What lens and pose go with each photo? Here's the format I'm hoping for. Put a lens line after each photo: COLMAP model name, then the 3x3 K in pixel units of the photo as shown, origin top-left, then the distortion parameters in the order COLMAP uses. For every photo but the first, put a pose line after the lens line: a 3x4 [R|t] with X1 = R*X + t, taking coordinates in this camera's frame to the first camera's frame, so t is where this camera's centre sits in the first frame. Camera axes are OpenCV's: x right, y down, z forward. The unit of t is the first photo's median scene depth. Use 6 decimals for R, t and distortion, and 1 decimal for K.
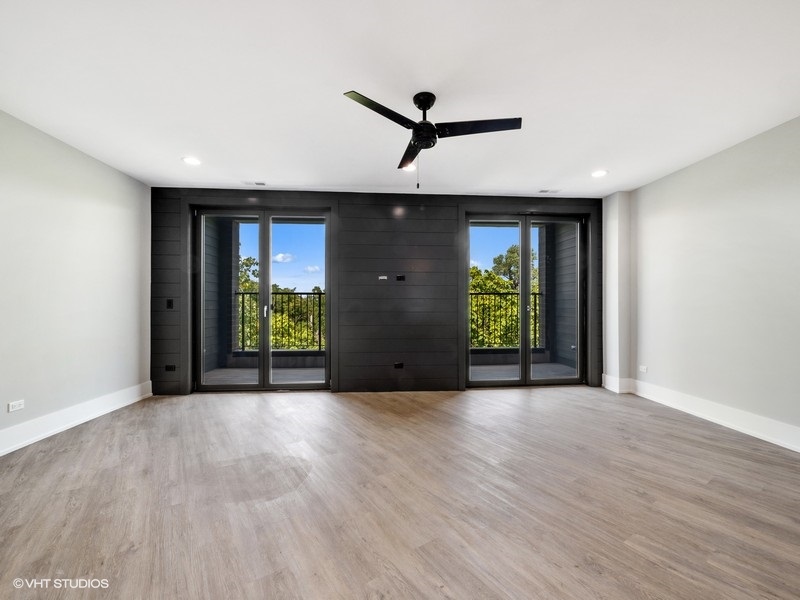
lens RADIAL K [[346.8, 0, 407.4], [0, 346.8, 297.4], [0, 0, 1]] dist [-0.000418, 0.000277]
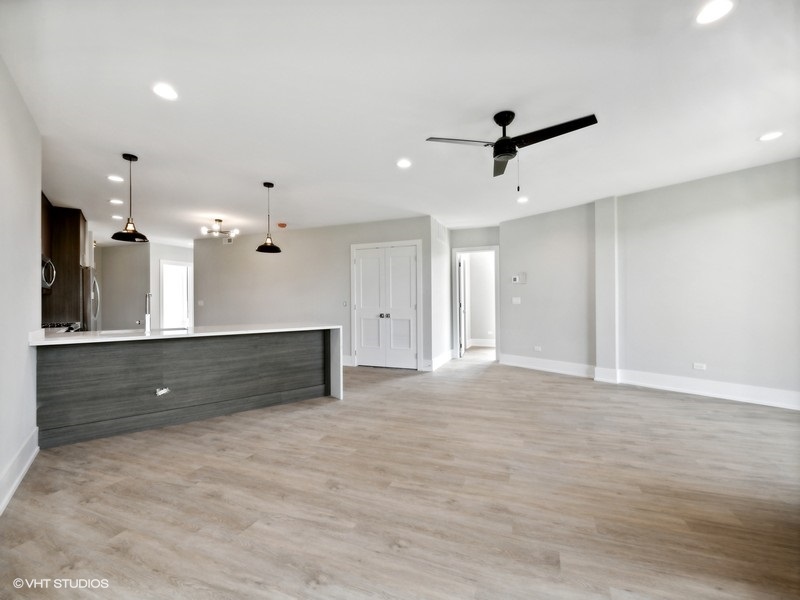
lens RADIAL K [[346.8, 0, 407.4], [0, 346.8, 297.4], [0, 0, 1]] dist [-0.000418, 0.000277]
pose [[-0.825045, 0.004529, -0.565049, 0.504654], [0.020842, 0.999531, -0.022420, 0.007199], [0.564683, -0.030274, -0.824753, 0.937525]]
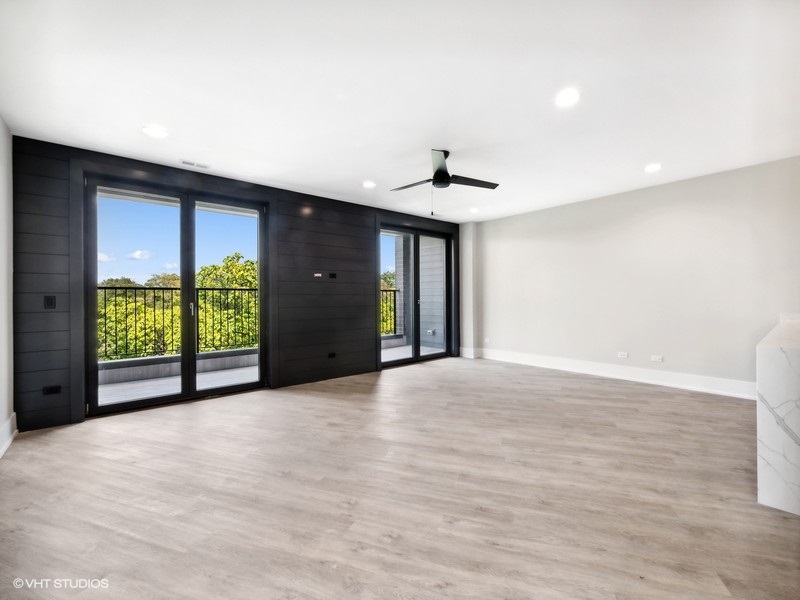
lens RADIAL K [[346.8, 0, 407.4], [0, 346.8, 297.4], [0, 0, 1]] dist [-0.000418, 0.000277]
pose [[0.806485, -0.004075, 0.591241, -0.483911], [-0.003546, 0.999925, 0.011728, -0.001390], [-0.591244, -0.011555, 0.806410, -0.027370]]
